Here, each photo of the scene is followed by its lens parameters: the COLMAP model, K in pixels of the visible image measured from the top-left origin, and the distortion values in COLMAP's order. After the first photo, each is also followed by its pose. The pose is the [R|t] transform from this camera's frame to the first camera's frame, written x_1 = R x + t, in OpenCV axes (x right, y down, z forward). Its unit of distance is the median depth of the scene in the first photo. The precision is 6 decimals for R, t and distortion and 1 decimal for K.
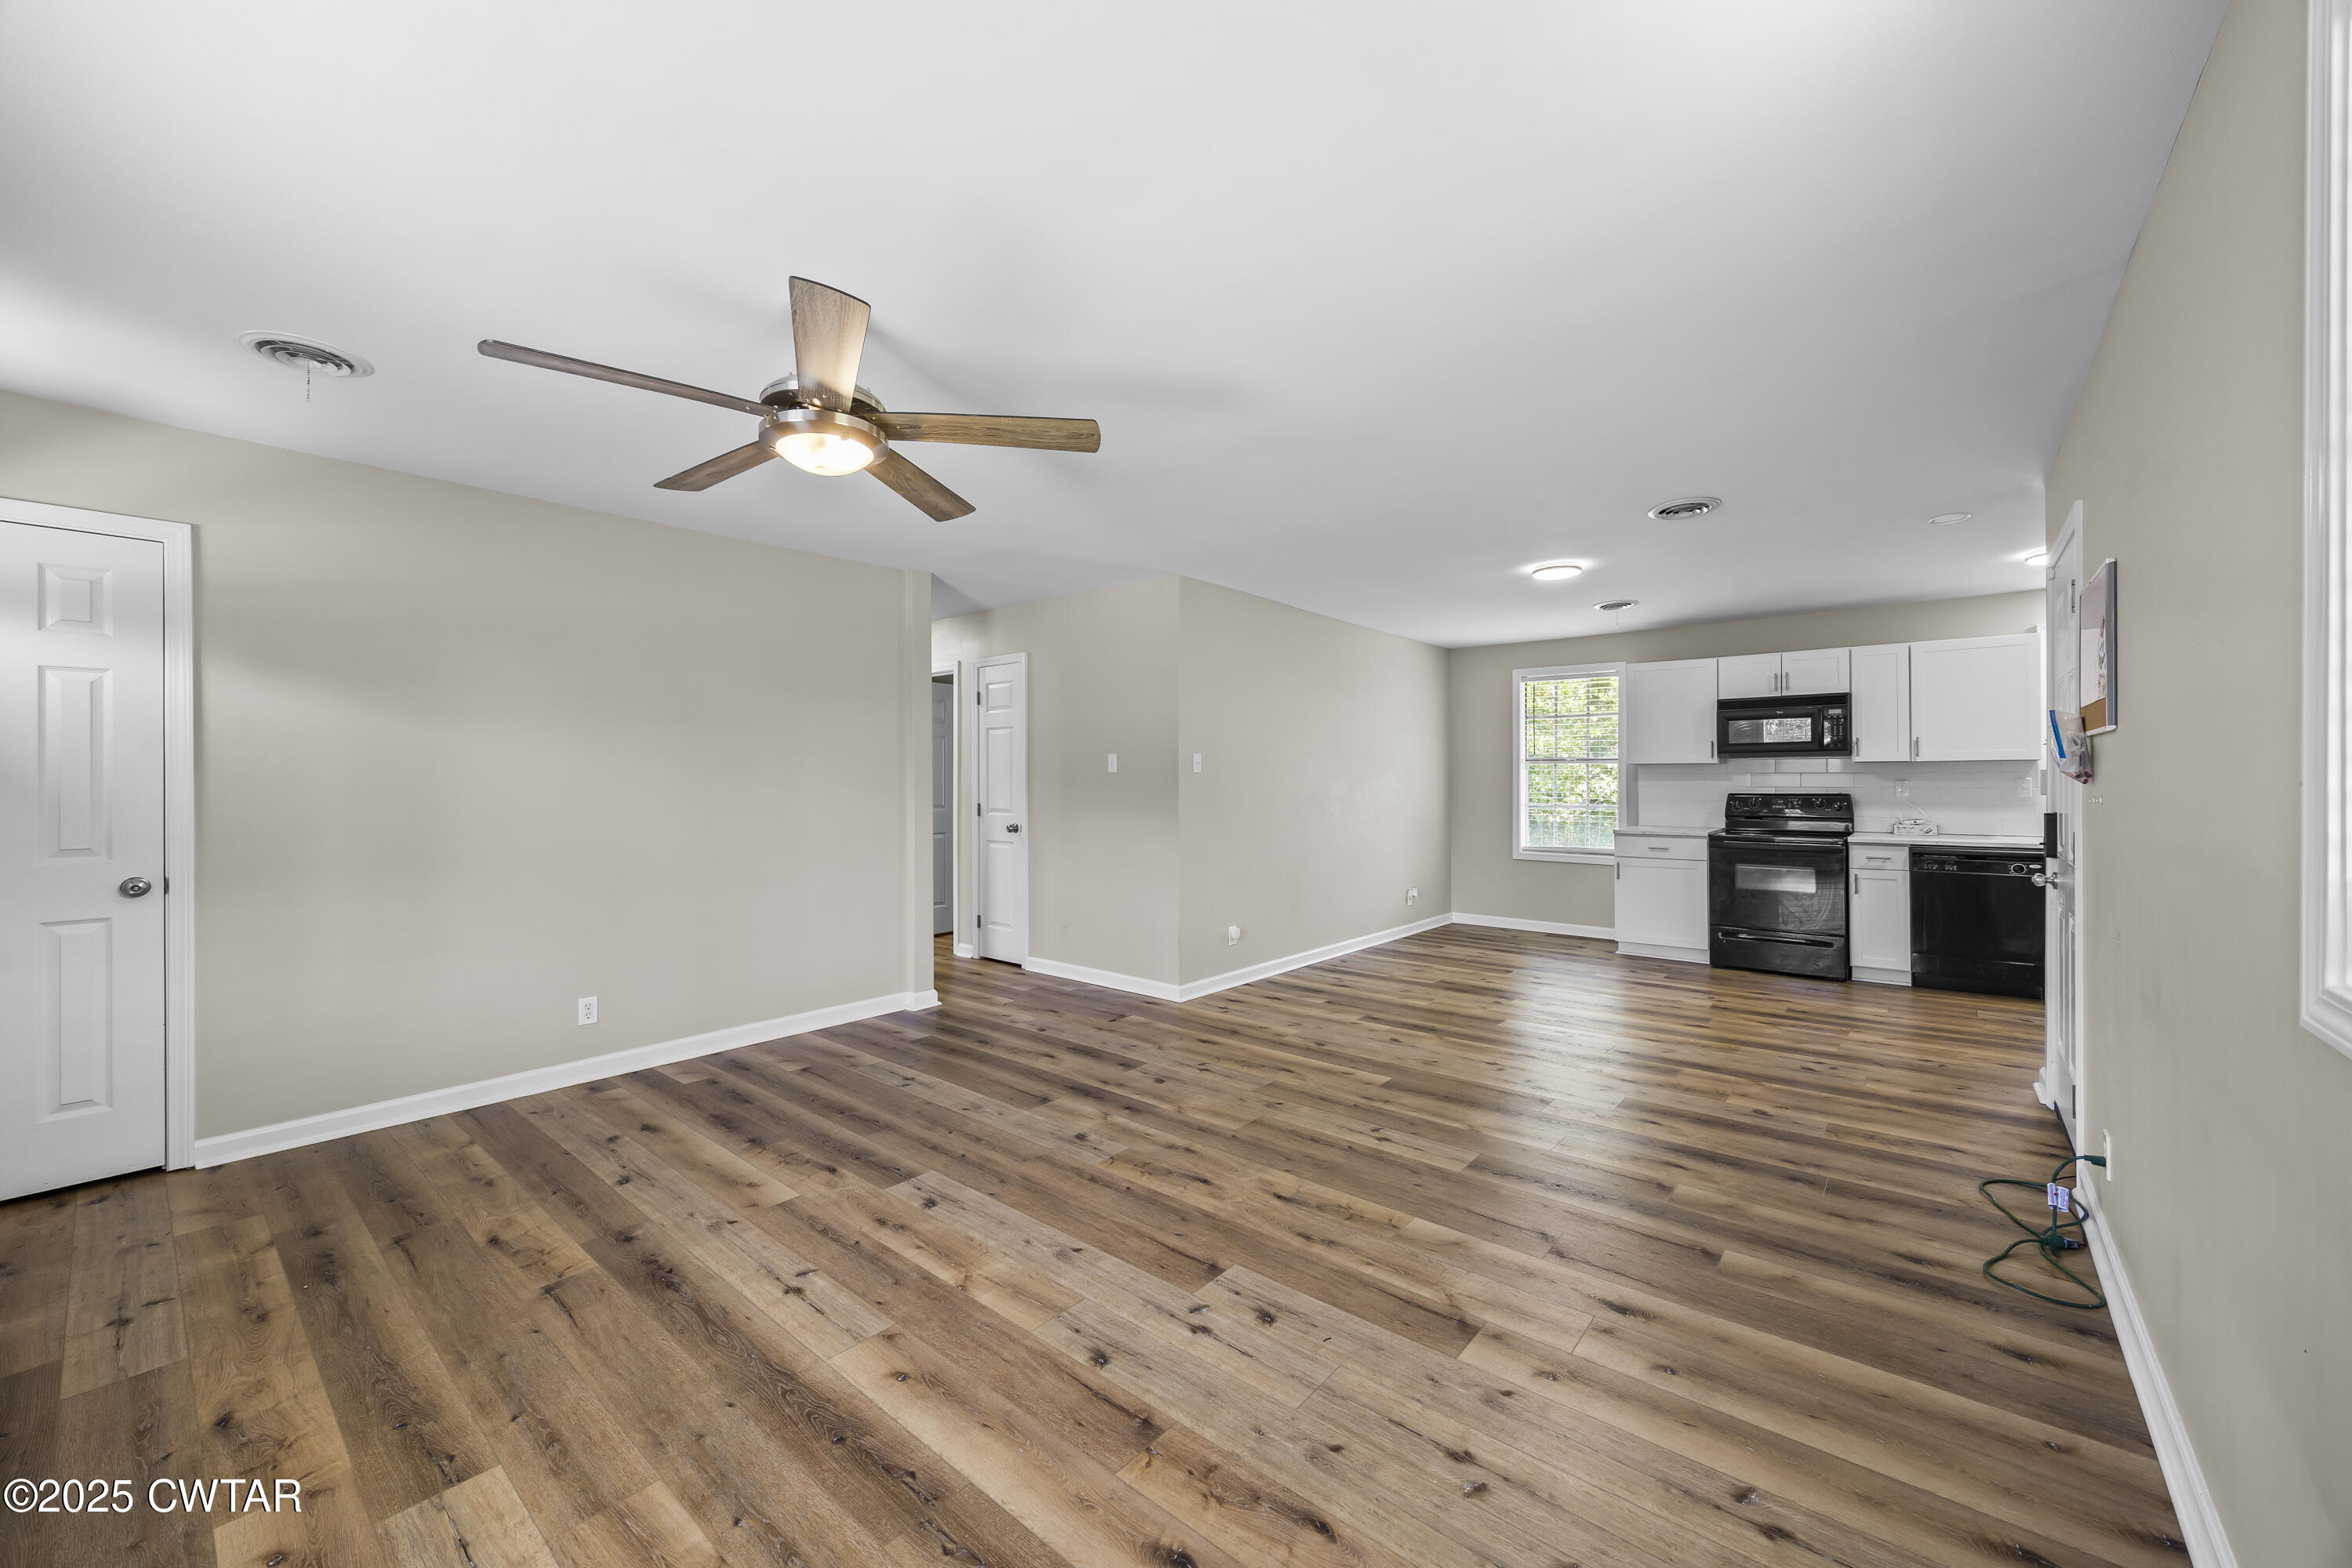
lens RADIAL K [[897.2, 0, 1183.0], [0, 897.2, 788.8], [0, 0, 1]] dist [-0.003228, -0.000116]
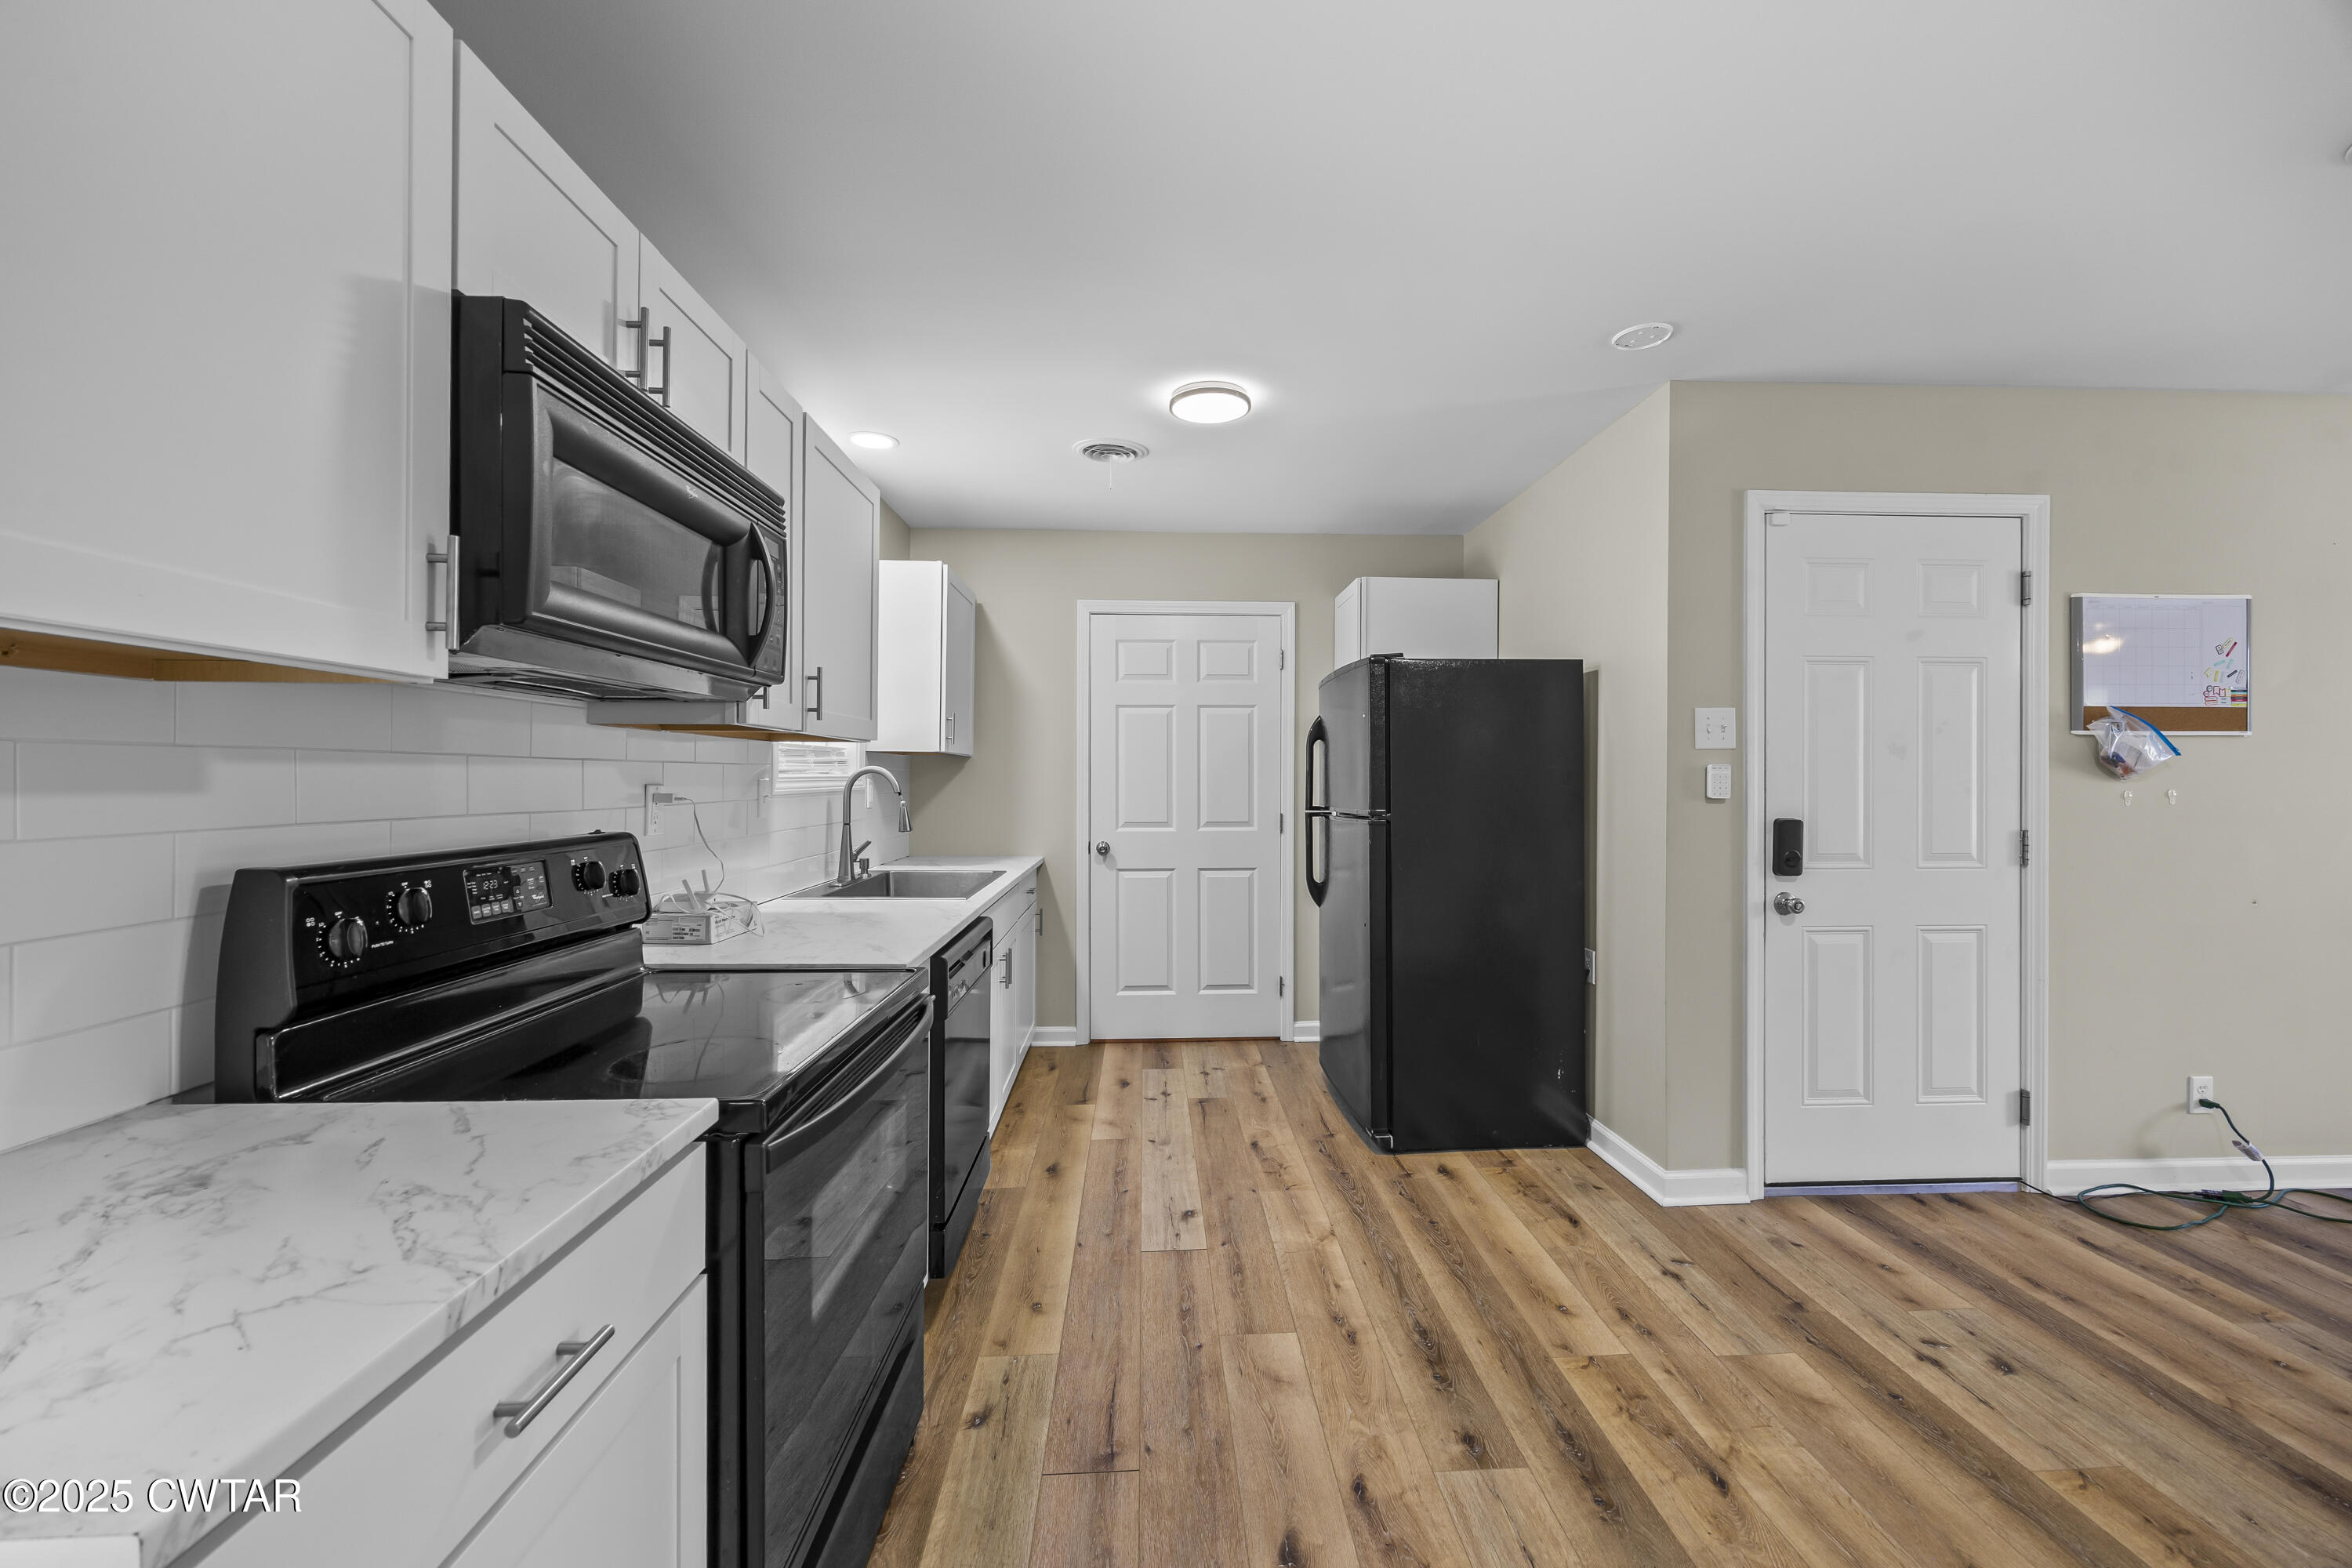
lens RADIAL K [[911.9, 0, 1187.9], [0, 911.9, 776.1], [0, 0, 1]] dist [-0.002458, 0.000377]
pose [[-0.680095, 0.004139, 0.733112, 0.747203], [0.010676, 0.999934, 0.004258, -0.021397], [-0.733046, 0.010723, -0.680095, 1.961181]]
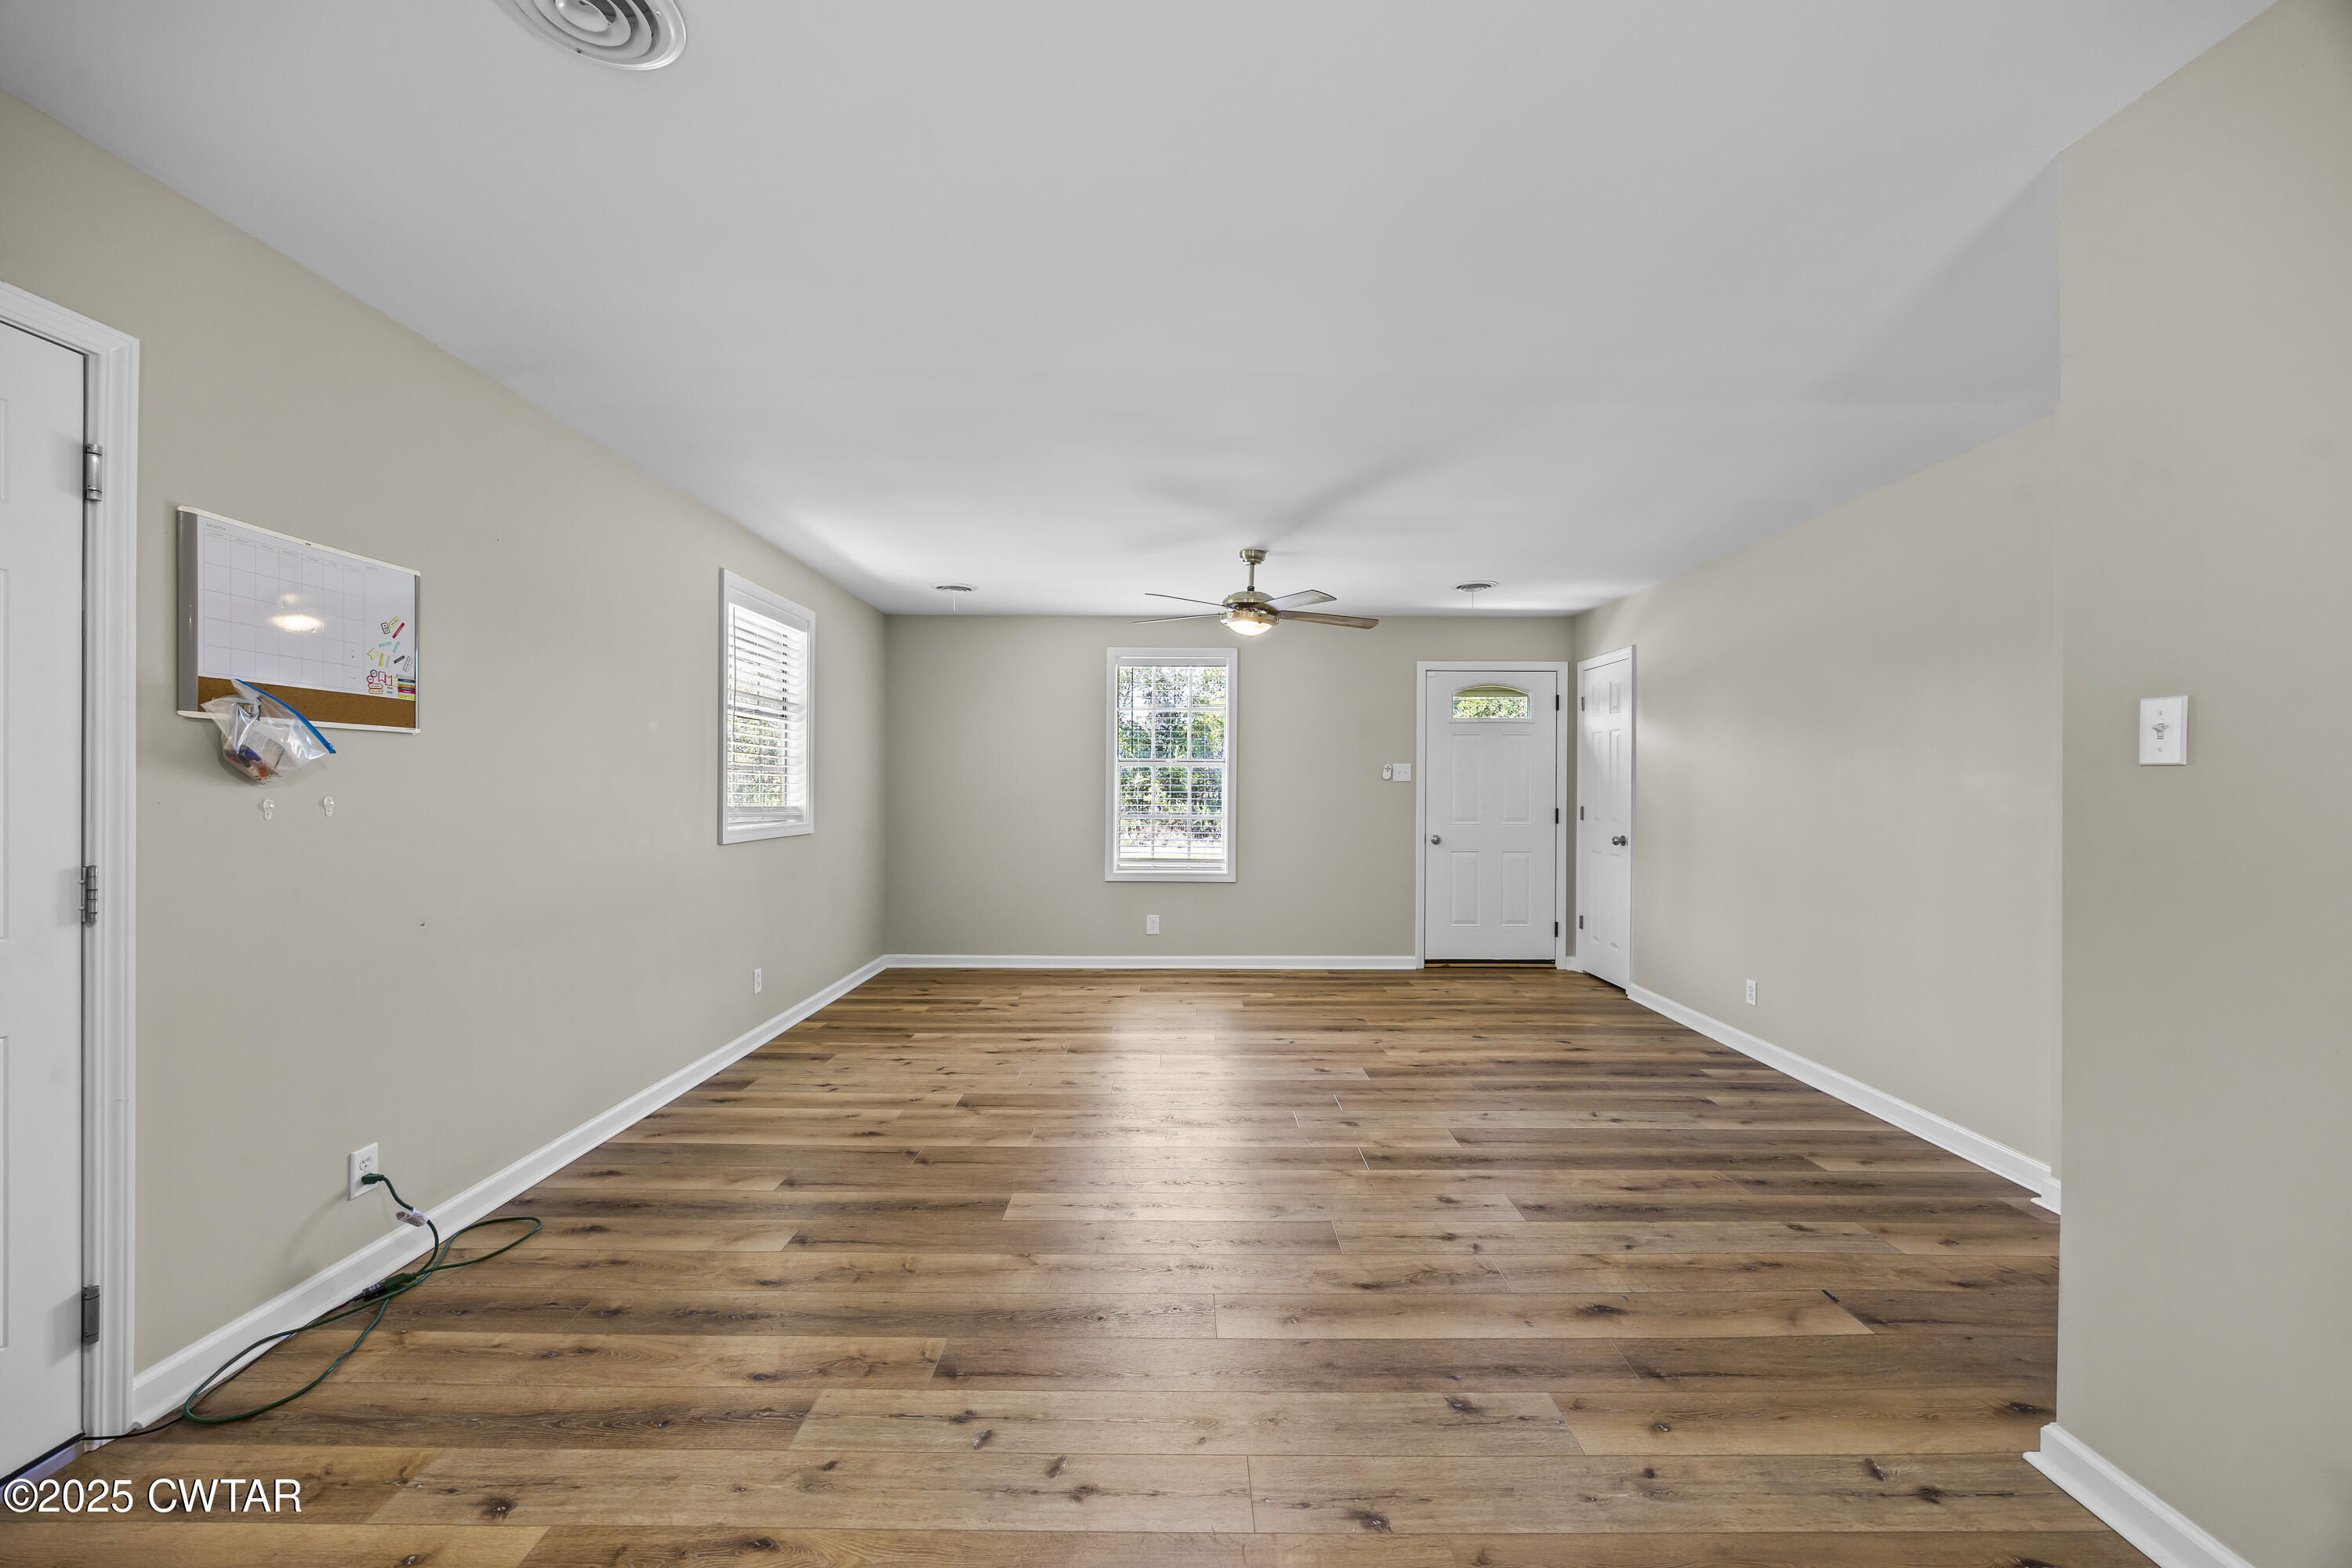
lens RADIAL K [[897.2, 0, 1183.0], [0, 897.2, 788.8], [0, 0, 1]] dist [-0.003228, -0.000116]
pose [[-0.763410, 0.002173, -0.645911, 0.691094], [-0.009822, 0.999840, 0.014973, -0.017291], [0.645840, 0.017775, -0.763266, 1.614326]]
